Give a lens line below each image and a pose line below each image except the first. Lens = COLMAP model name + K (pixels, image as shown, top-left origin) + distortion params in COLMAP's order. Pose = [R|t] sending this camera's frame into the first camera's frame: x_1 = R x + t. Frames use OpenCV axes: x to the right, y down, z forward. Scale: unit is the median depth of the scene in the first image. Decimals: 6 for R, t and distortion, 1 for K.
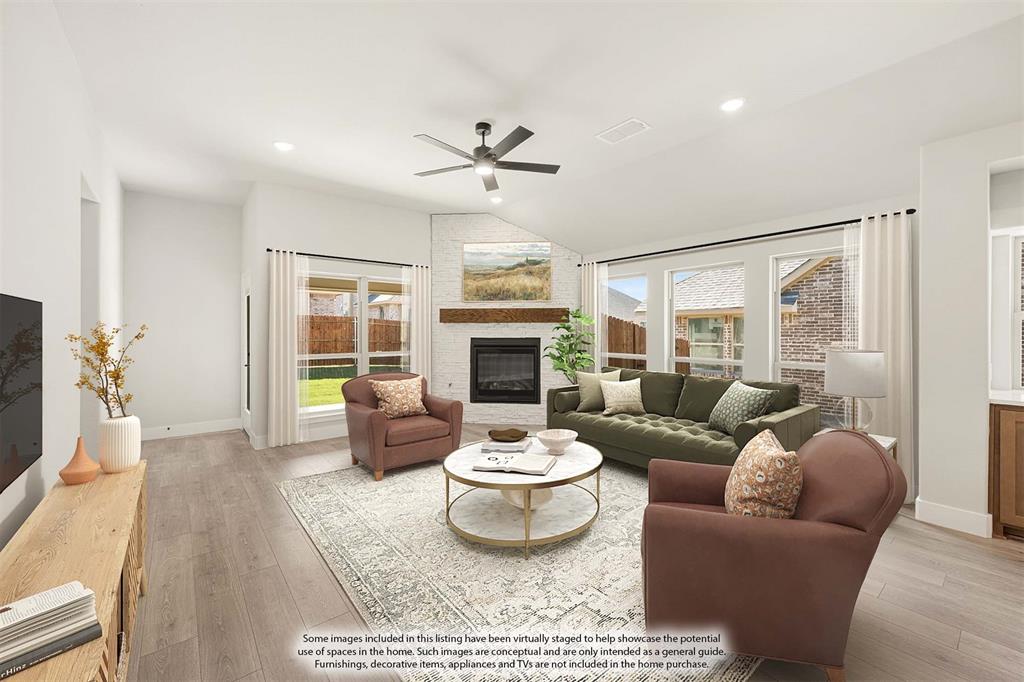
lens RADIAL K [[413.0, 0, 511.9], [0, 413.0, 333.6], [0, 0, 1]] dist [0.001091, 0.000187]
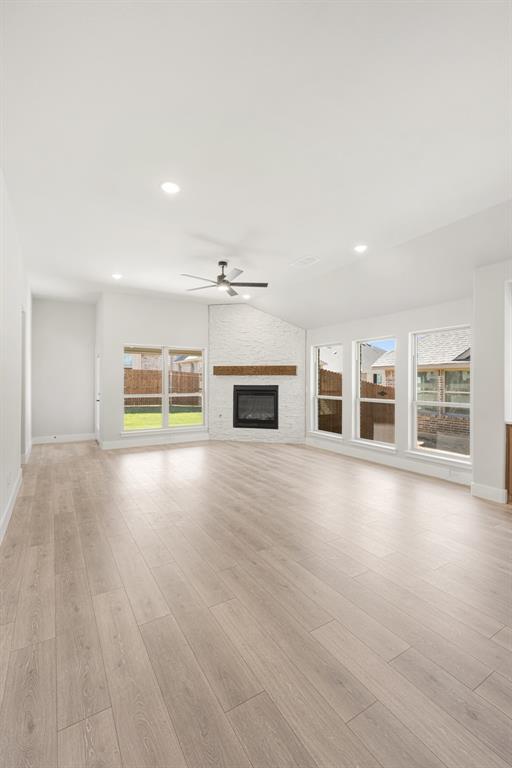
lens RADIAL K [[334.6, 0, 254.1], [0, 334.6, 383.2], [0, 0, 1]] dist [-0.002021, 0.000267]
pose [[0.990220, 0.004370, -0.139447, 0.157433], [-0.004502, 0.999990, -0.000631, 0.004085], [0.139443, 0.001252, 0.990229, -0.229911]]
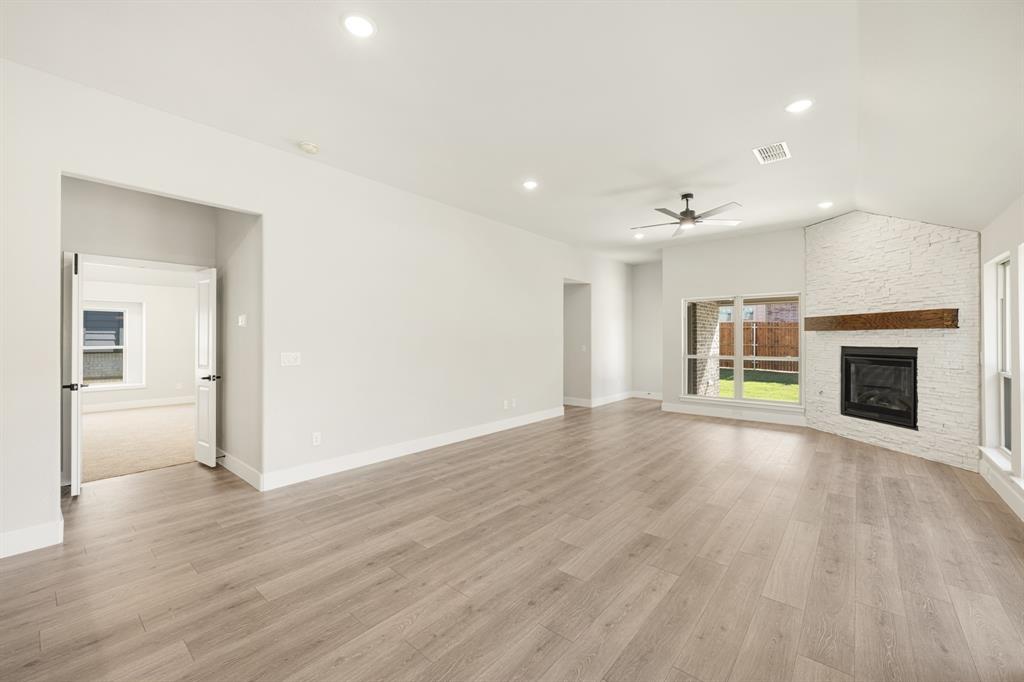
lens RADIAL K [[413.0, 0, 511.9], [0, 413.0, 333.6], [0, 0, 1]] dist [0.001091, 0.000187]
pose [[0.189520, -0.010619, -0.981819, 0.732697], [-0.006982, 0.999902, -0.012162, -0.001585], [0.981852, 0.009160, 0.189427, 0.082806]]
